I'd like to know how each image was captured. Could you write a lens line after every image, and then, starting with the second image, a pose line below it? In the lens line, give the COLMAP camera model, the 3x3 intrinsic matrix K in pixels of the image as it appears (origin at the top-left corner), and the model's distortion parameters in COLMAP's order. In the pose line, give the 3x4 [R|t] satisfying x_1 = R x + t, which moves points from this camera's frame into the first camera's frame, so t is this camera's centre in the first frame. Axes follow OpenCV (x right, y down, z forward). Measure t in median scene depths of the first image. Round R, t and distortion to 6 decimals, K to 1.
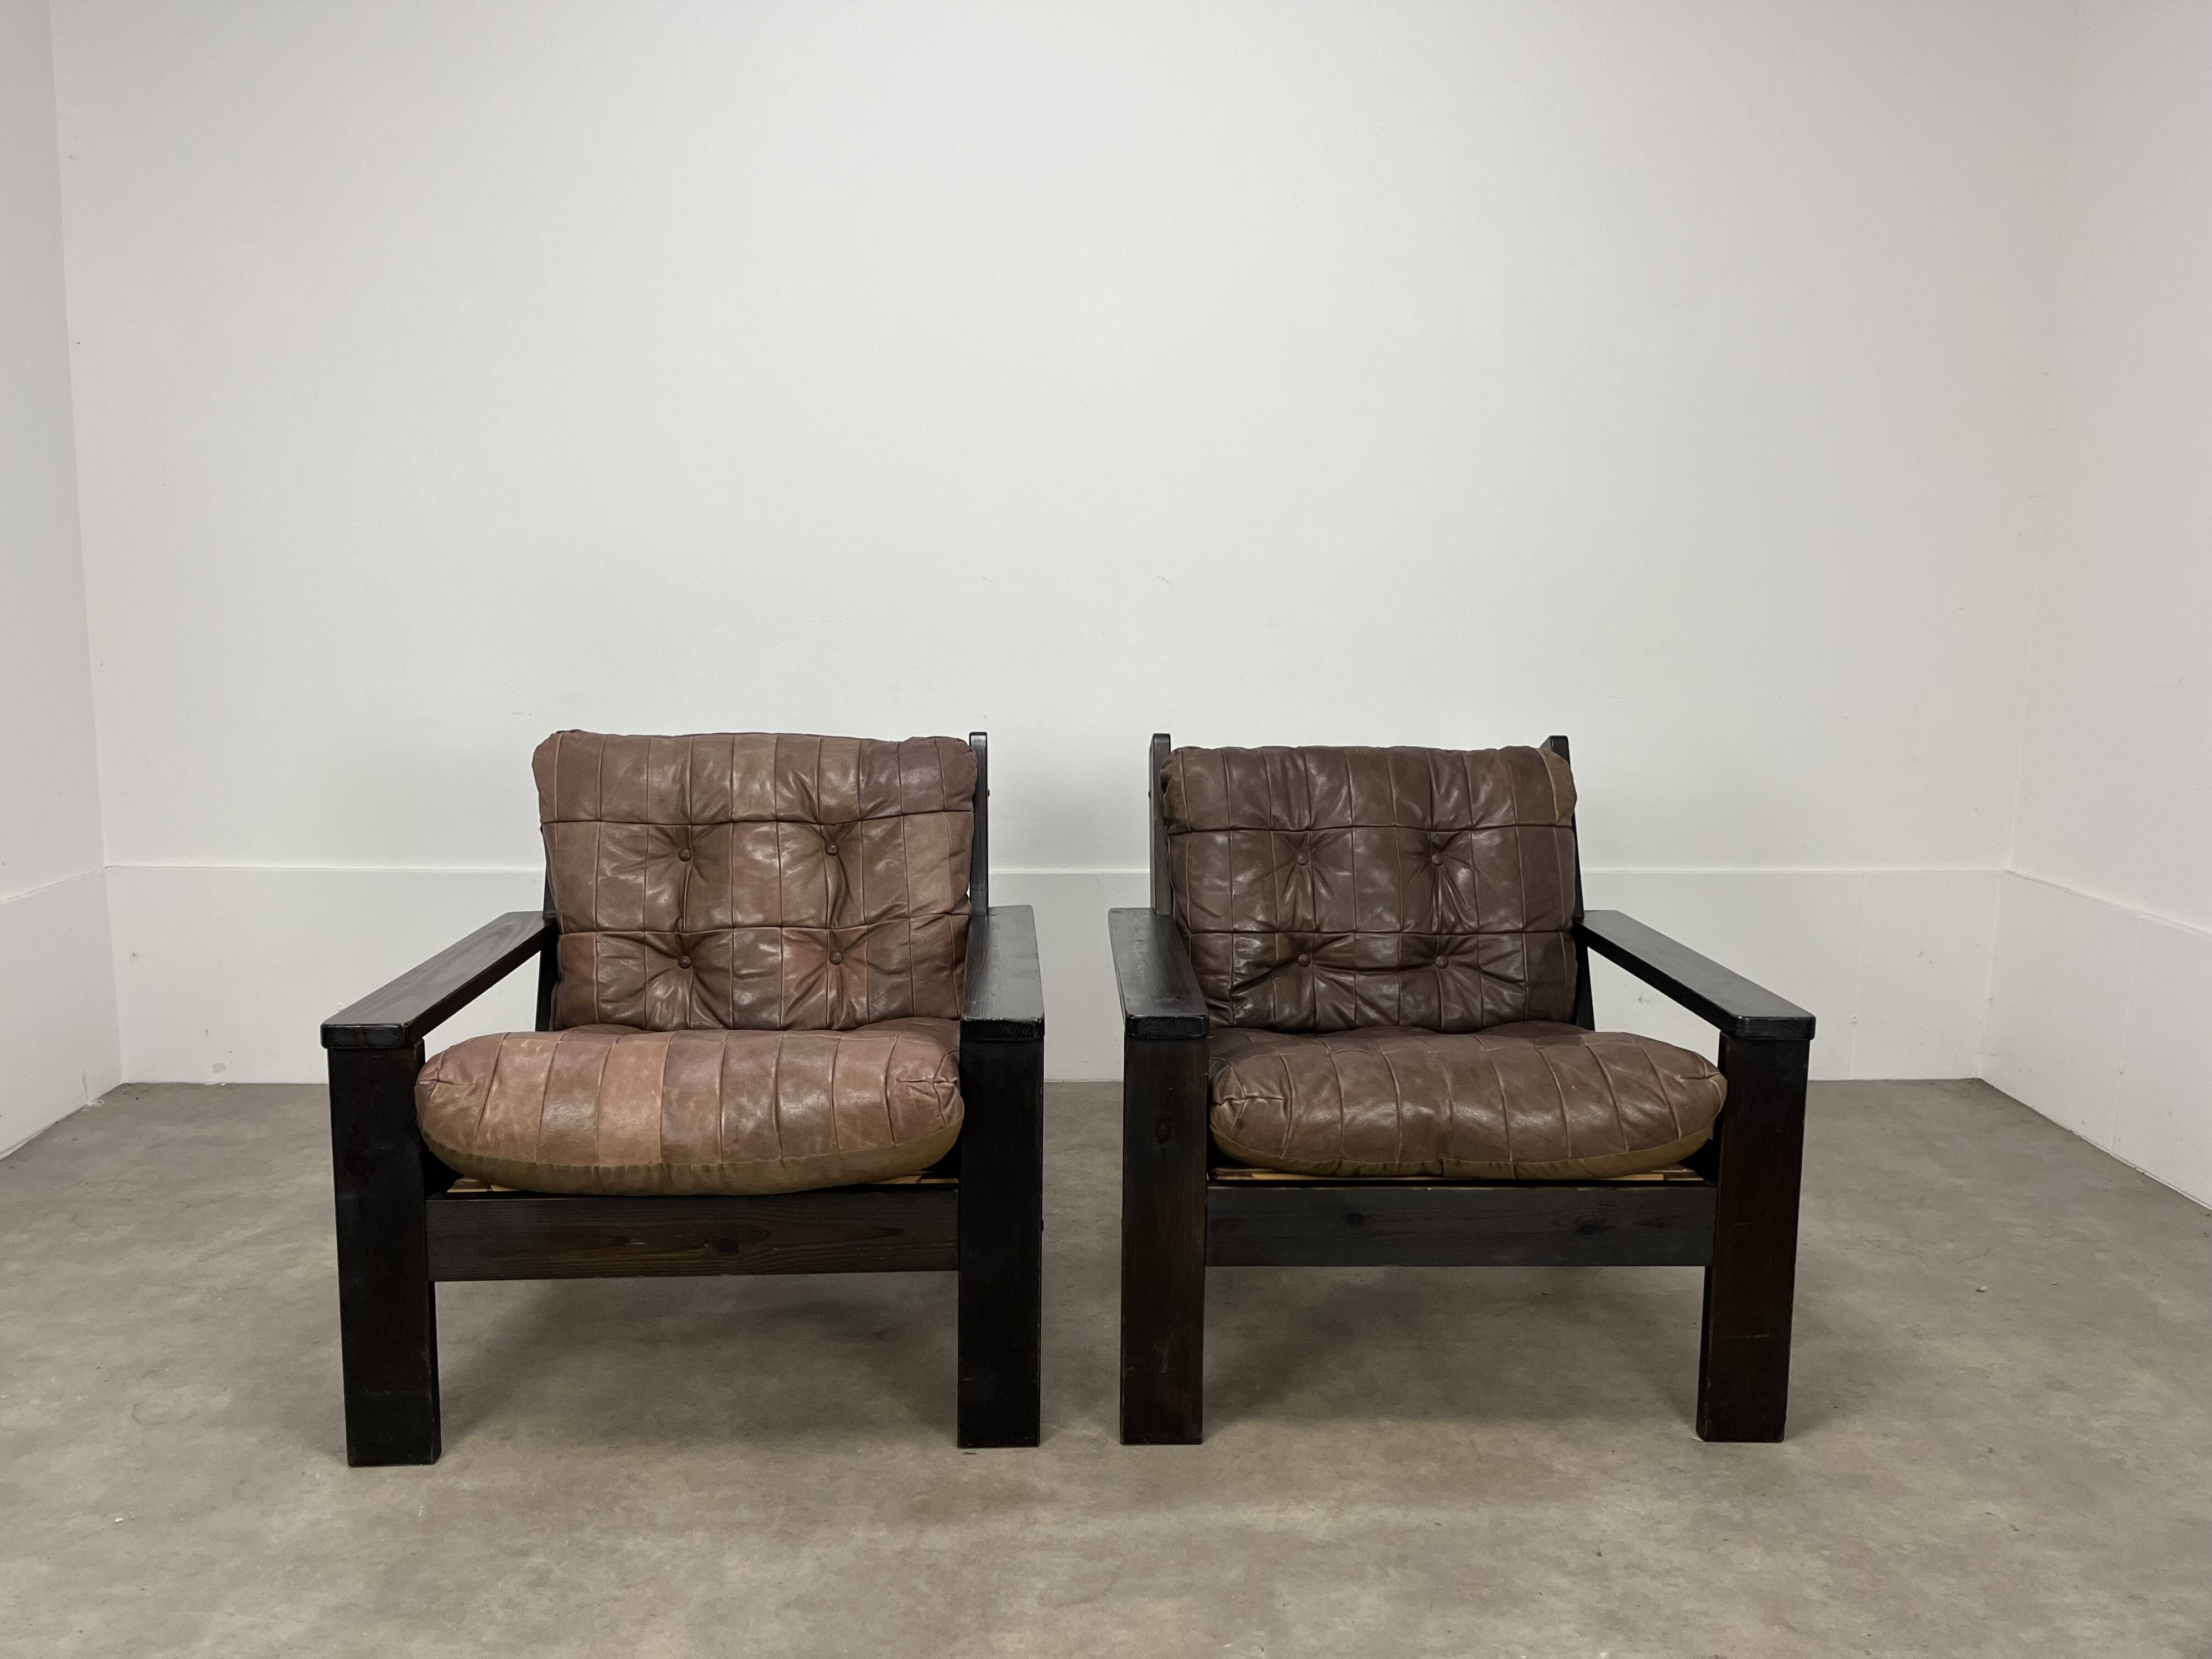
lens RADIAL K [[1684.3, 0, 1103.7], [0, 1684.3, 839.6], [0, 0, 1]] dist [0.093923, -0.133440]
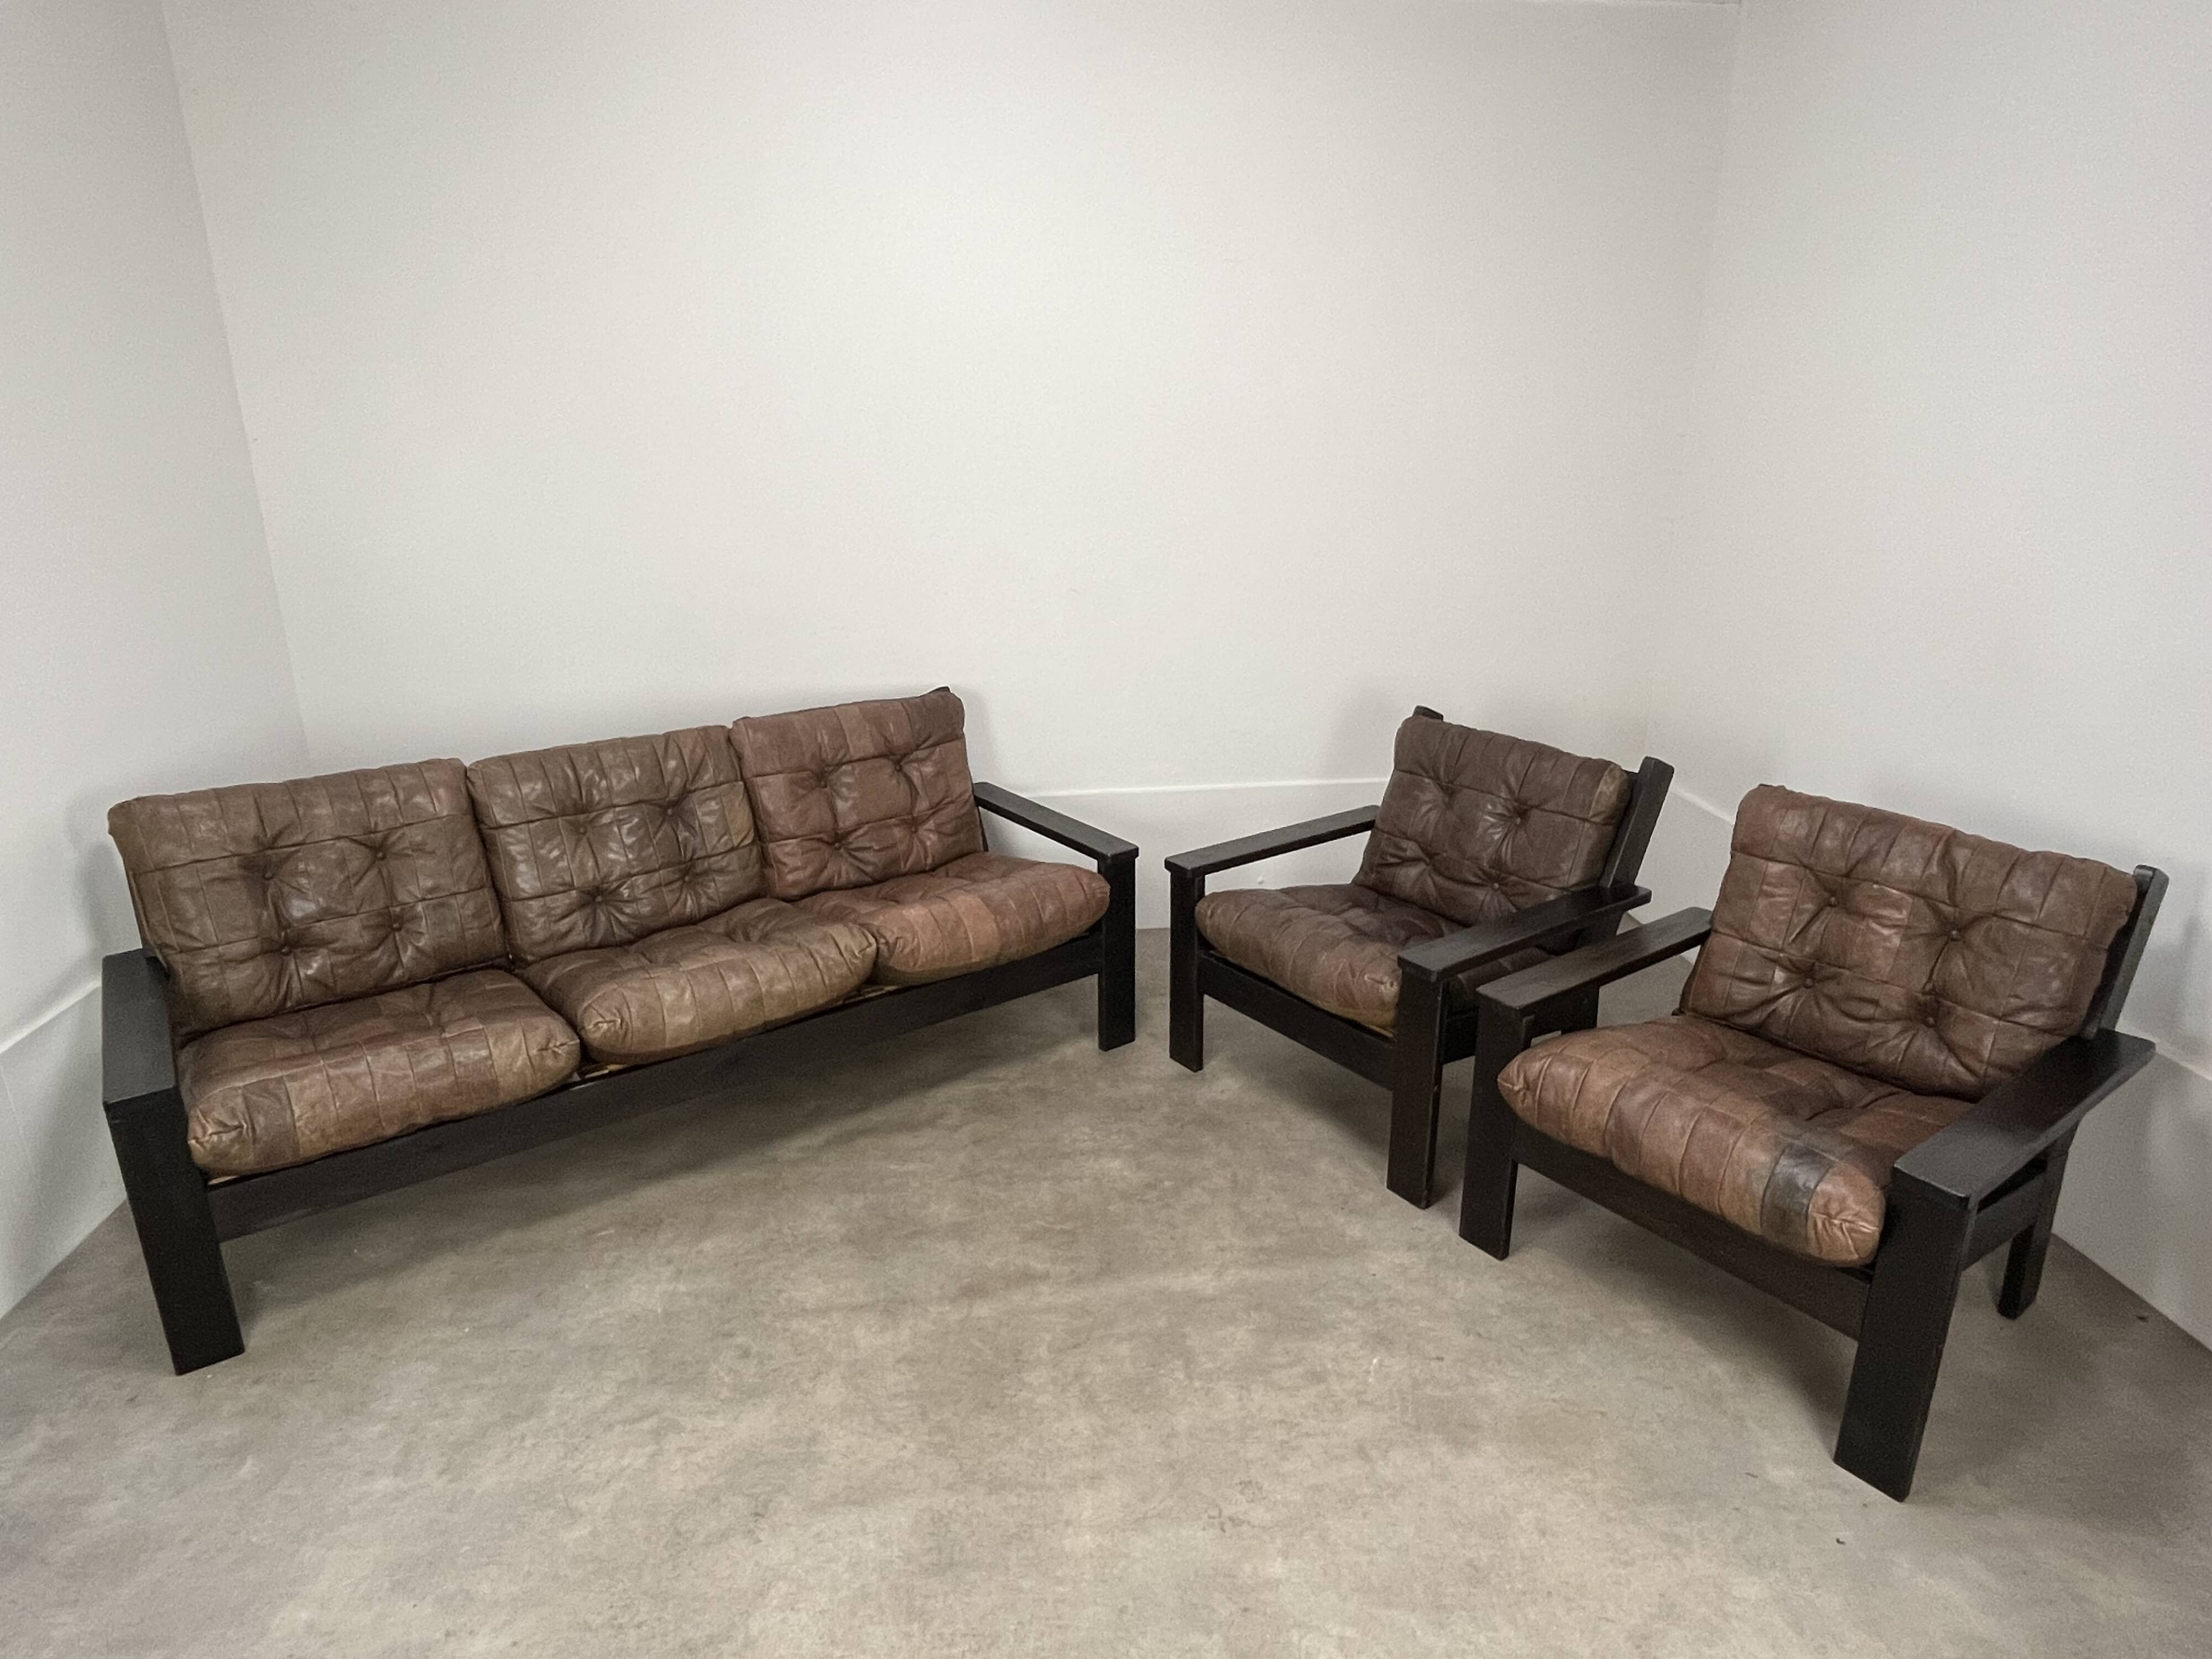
lens RADIAL K [[1309.3, 0, 1091.1], [0, 1309.3, 823.1], [0, 0, 1]] dist [0.002646, -0.002995]
pose [[0.996714, -0.039641, 0.070634, -0.060083], [0.026866, 0.984485, 0.173398, -0.263918], [-0.076412, -0.170931, 0.982316, -0.171600]]
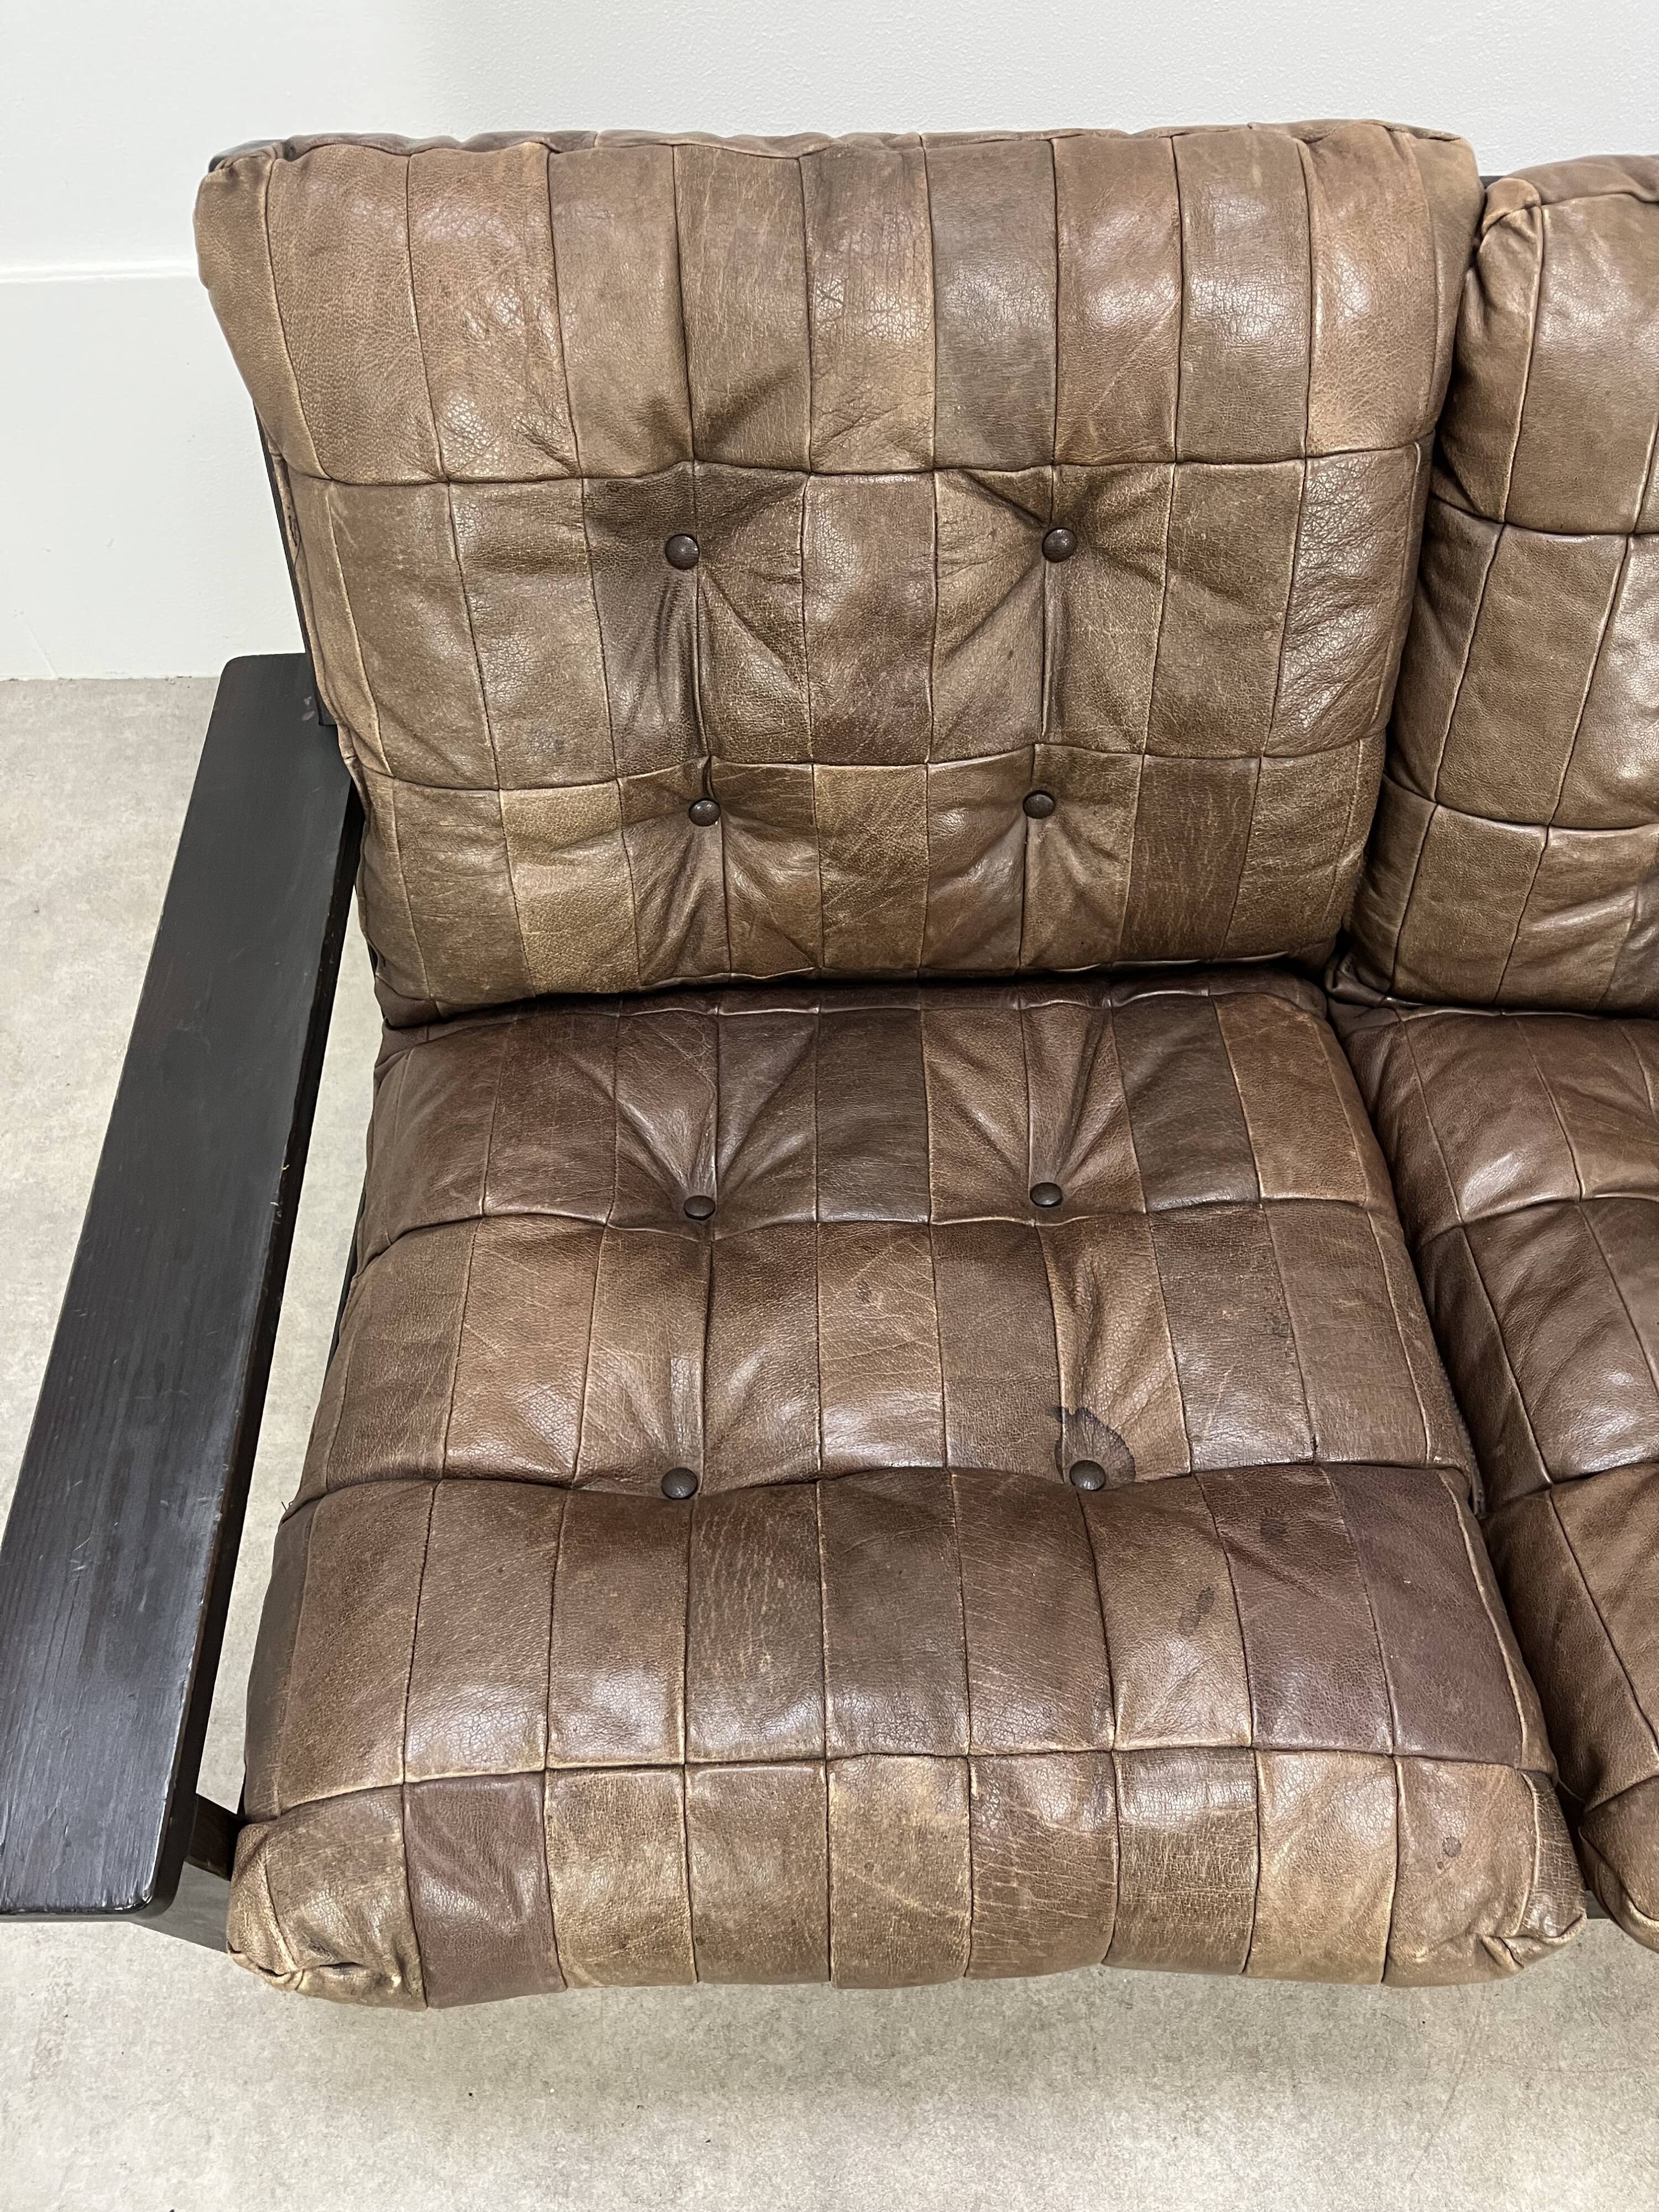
lens RADIAL K [[1690.5, 0, 833.9], [0, 1690.5, 1085.0], [0, 0, 1]] dist [0.047428, -0.065342]
pose [[0.869631, 0.403727, -0.284159, -0.594641], [-0.058737, 0.656086, 0.752397, -0.257747], [0.490195, -0.637617, 0.594267, 0.881682]]
